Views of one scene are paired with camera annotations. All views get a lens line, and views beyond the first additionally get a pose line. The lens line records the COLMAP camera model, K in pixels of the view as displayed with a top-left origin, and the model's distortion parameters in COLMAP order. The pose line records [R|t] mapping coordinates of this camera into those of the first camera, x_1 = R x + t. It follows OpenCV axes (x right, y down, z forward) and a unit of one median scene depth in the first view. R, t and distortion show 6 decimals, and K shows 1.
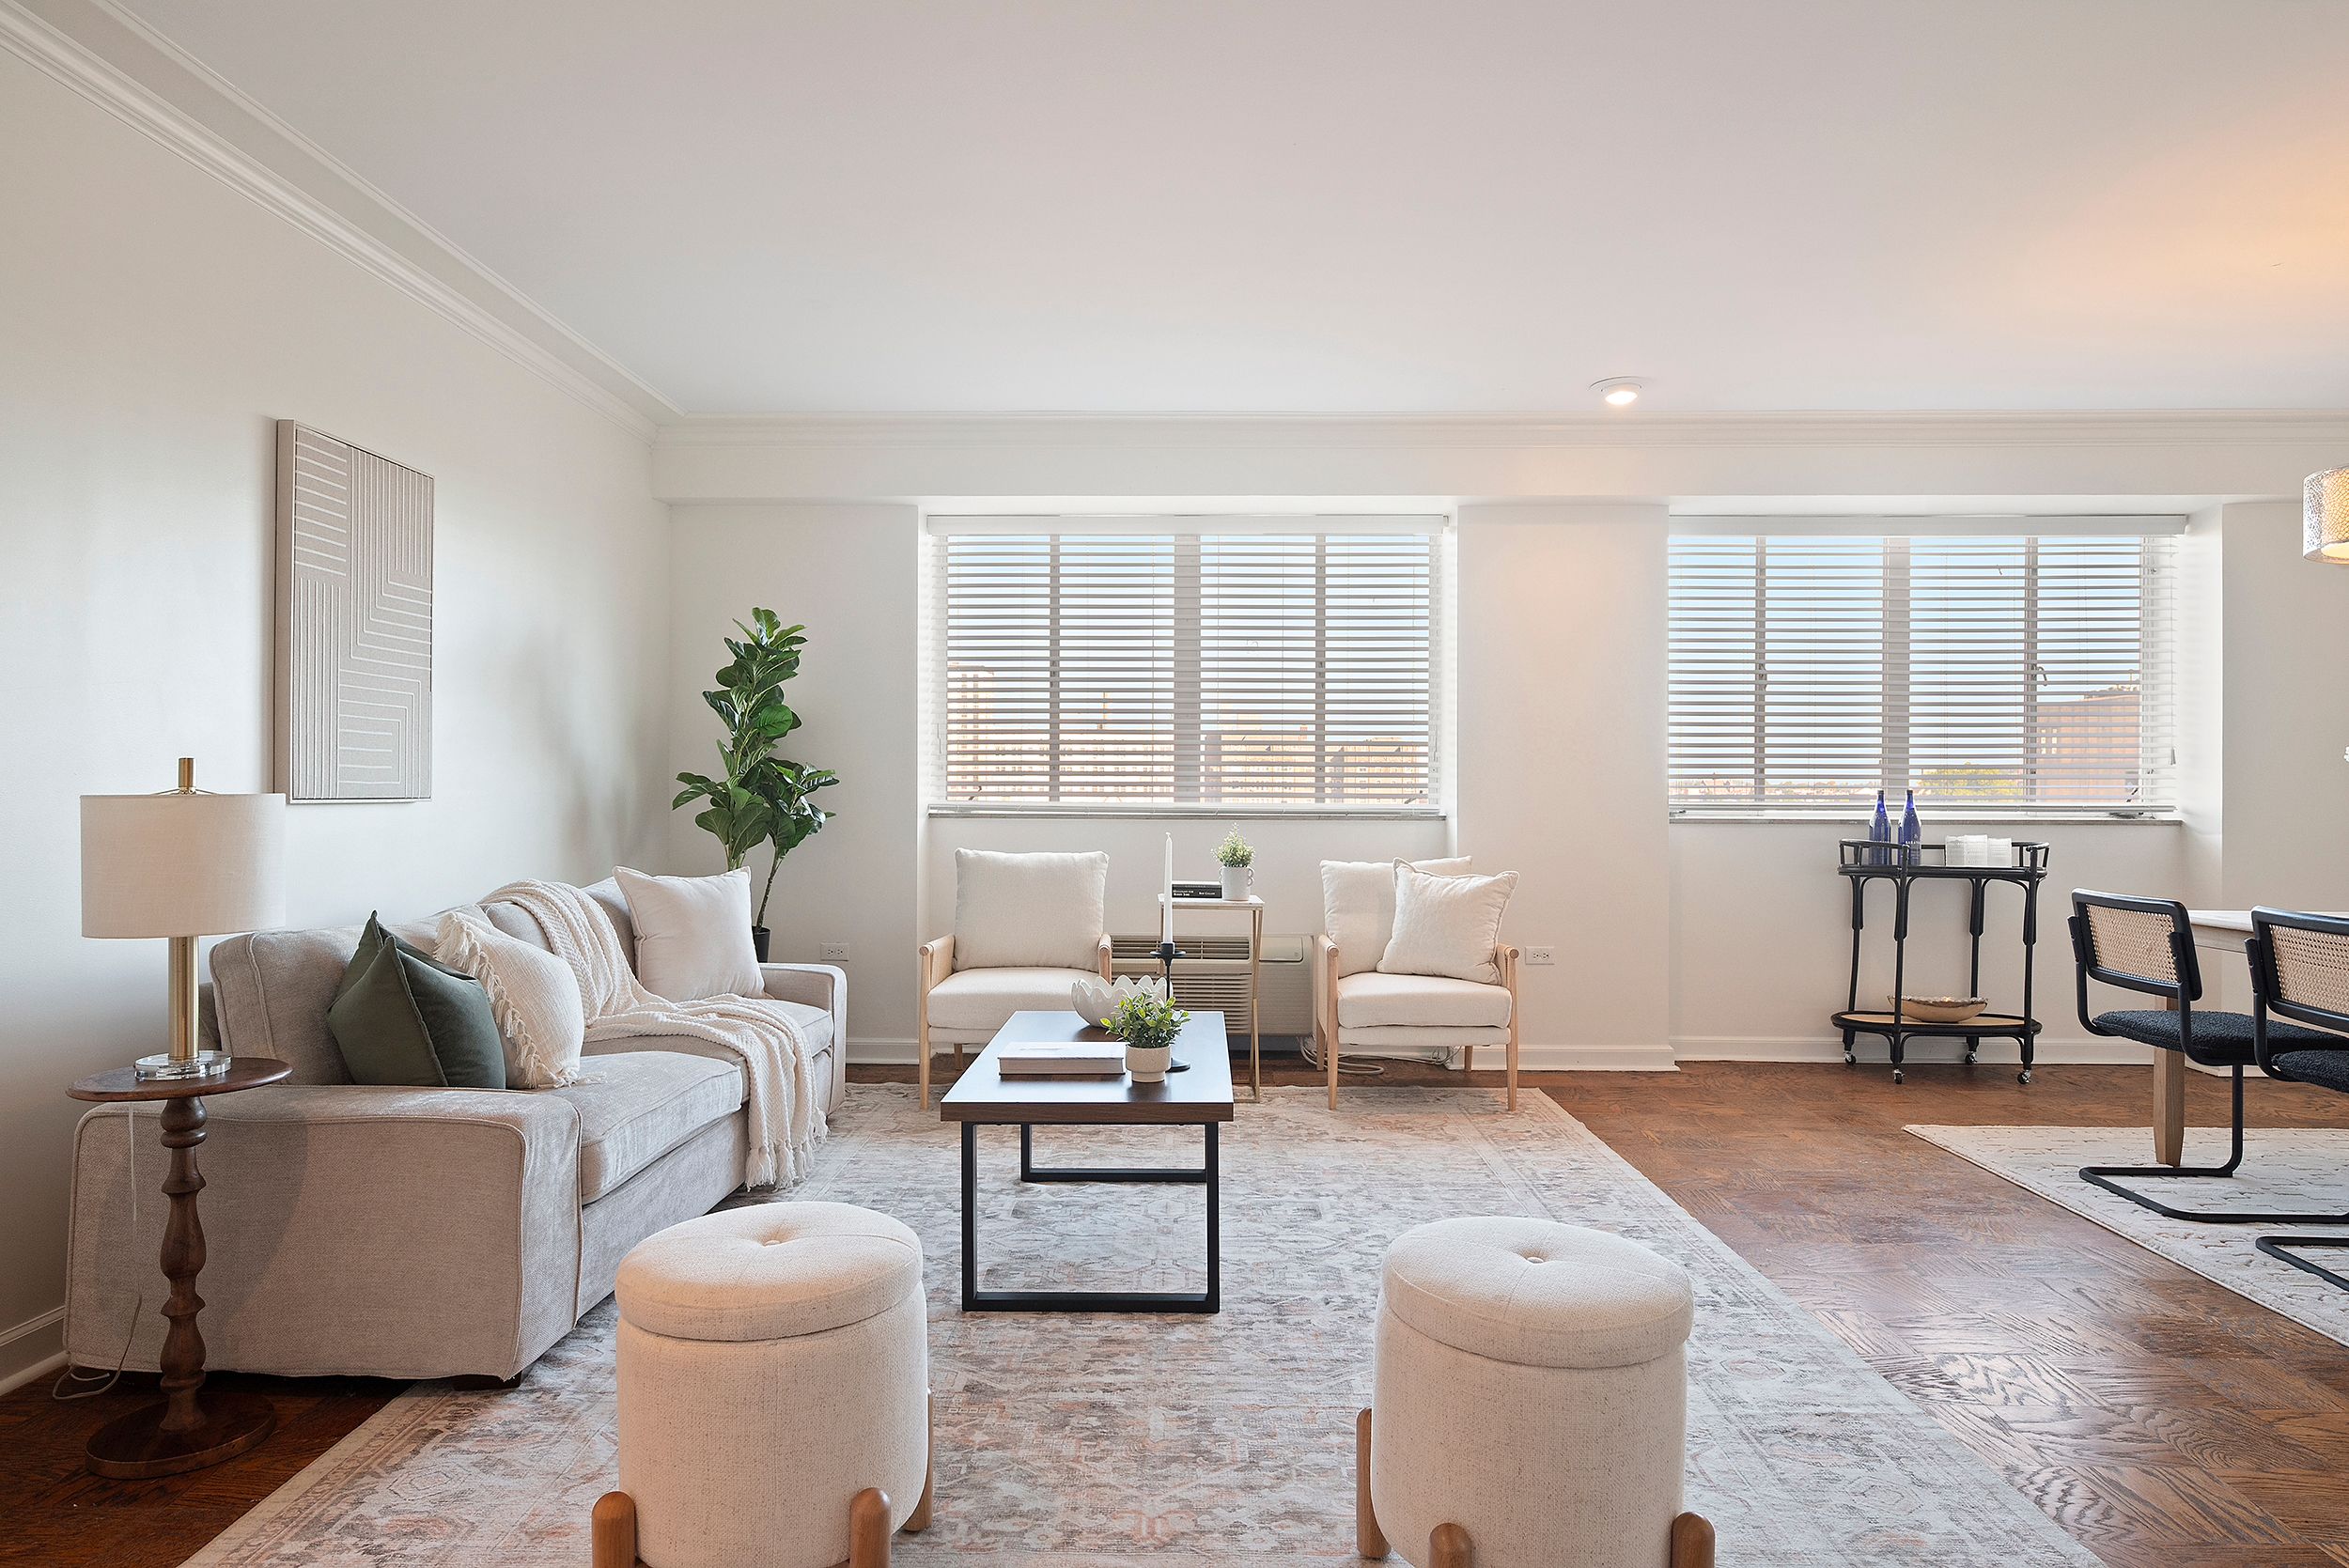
lens RADIAL K [[1419.6, 0, 1160.2], [0, 1419.6, 783.2], [0, 0, 1]] dist [0.000105, -0.002989]
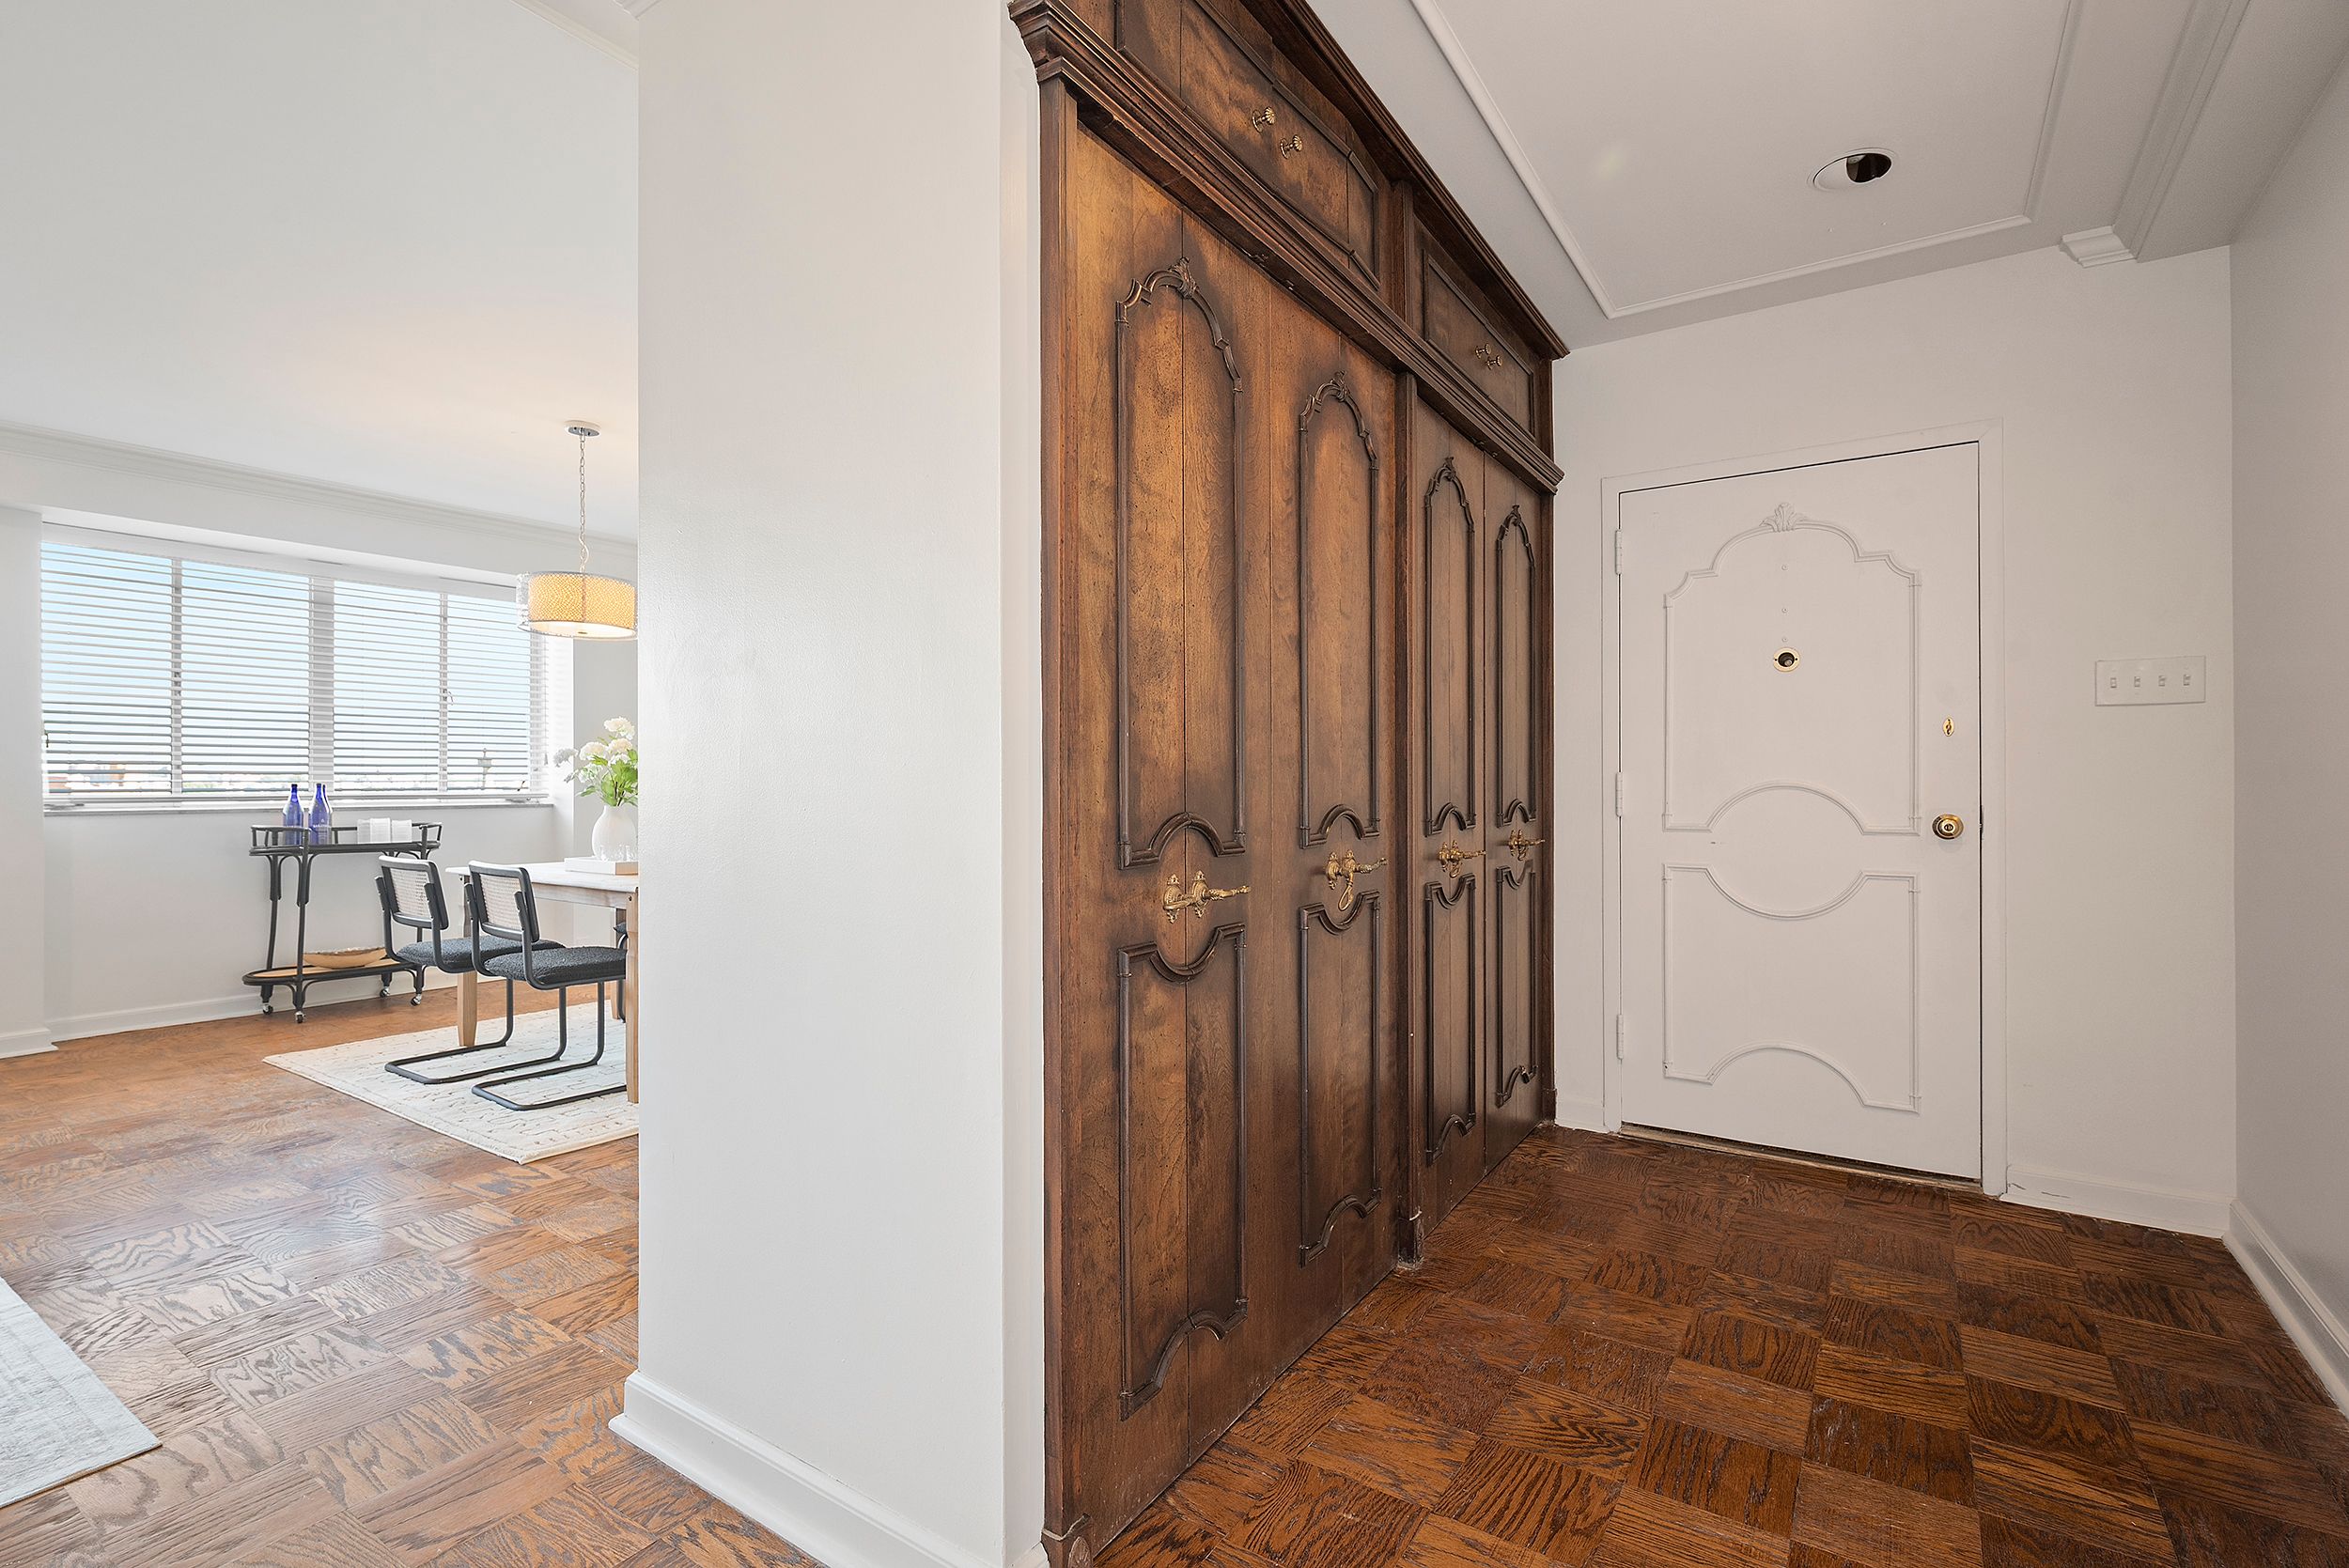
lens RADIAL K [[1077.8, 0, 1185.2], [0, 1077.8, 788.0], [0, 0, 1]] dist [0.005245, -0.003071]
pose [[0.533572, -0.007830, 0.845718, 0.138932], [0.001221, 0.999963, 0.008488, 0.001407], [-0.845754, -0.003497, 0.533562, -0.144432]]
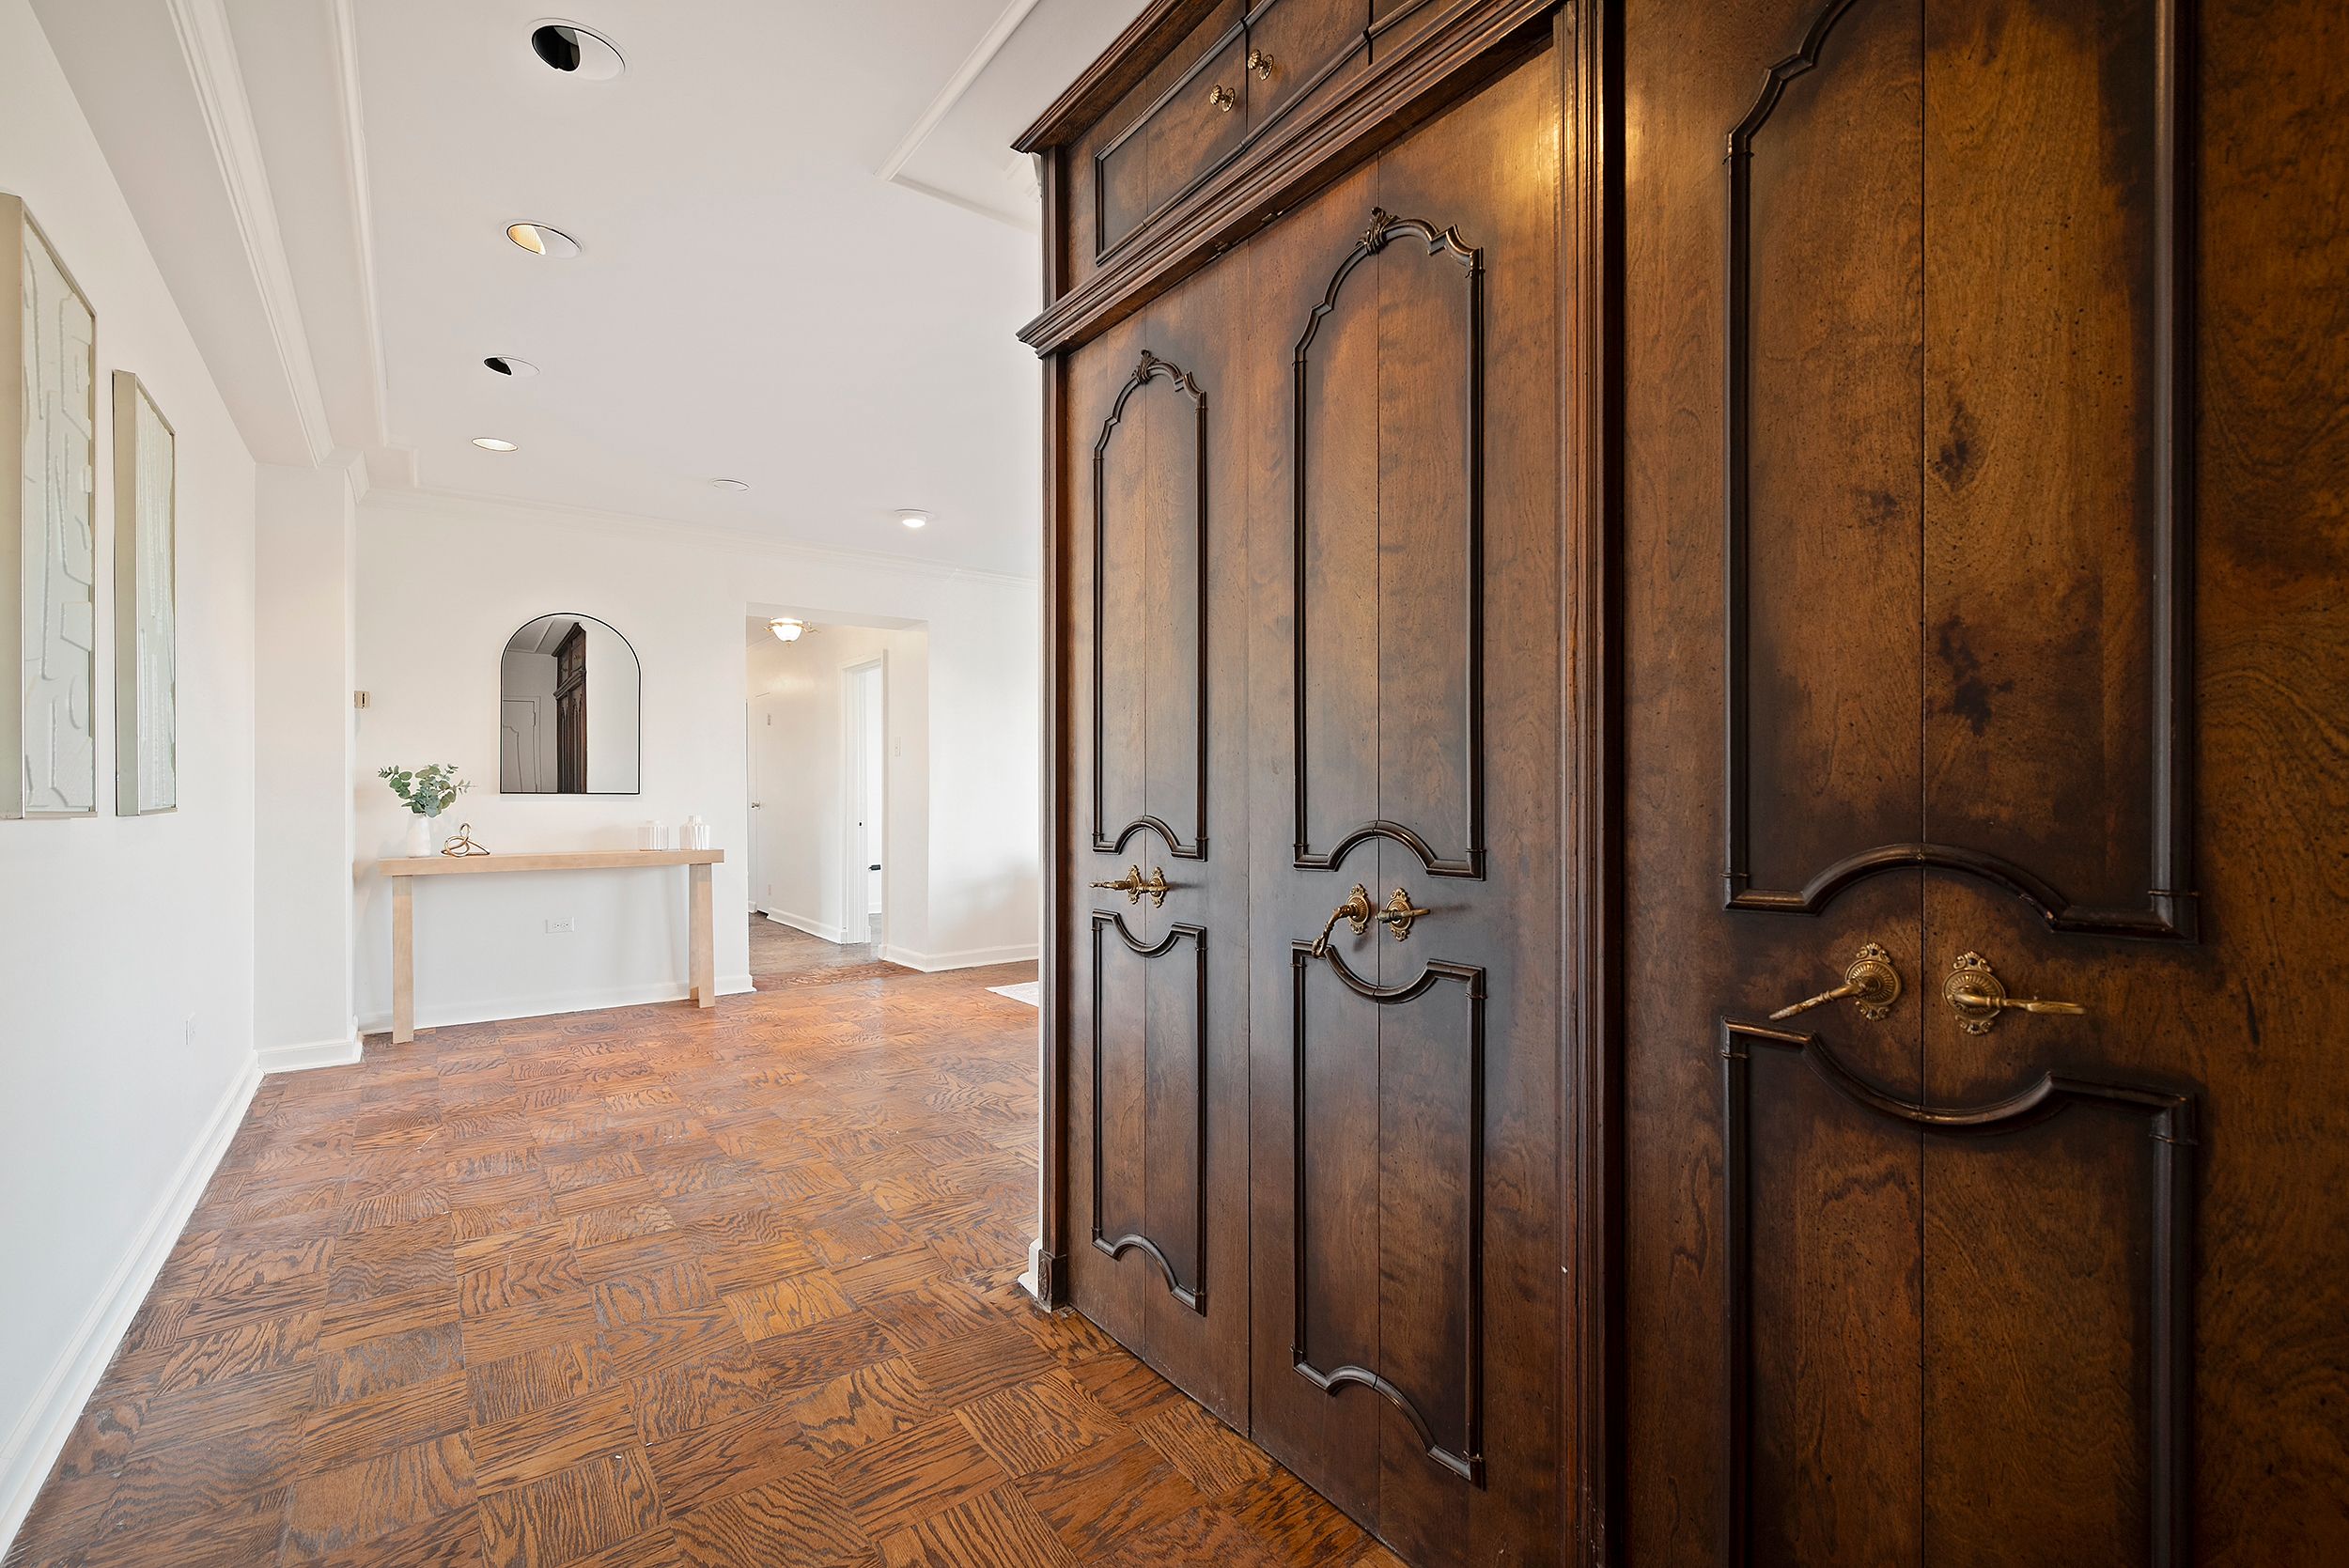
lens RADIAL K [[966.3, 0, 1146.9], [0, 966.3, 805.5], [0, 0, 1]] dist [-0.002098, 0.000063]
pose [[0.622790, 0.006583, -0.782361, 0.655704], [0.004063, 0.999924, 0.011647, 0.003583], [0.782378, -0.010433, 0.622716, -0.184750]]
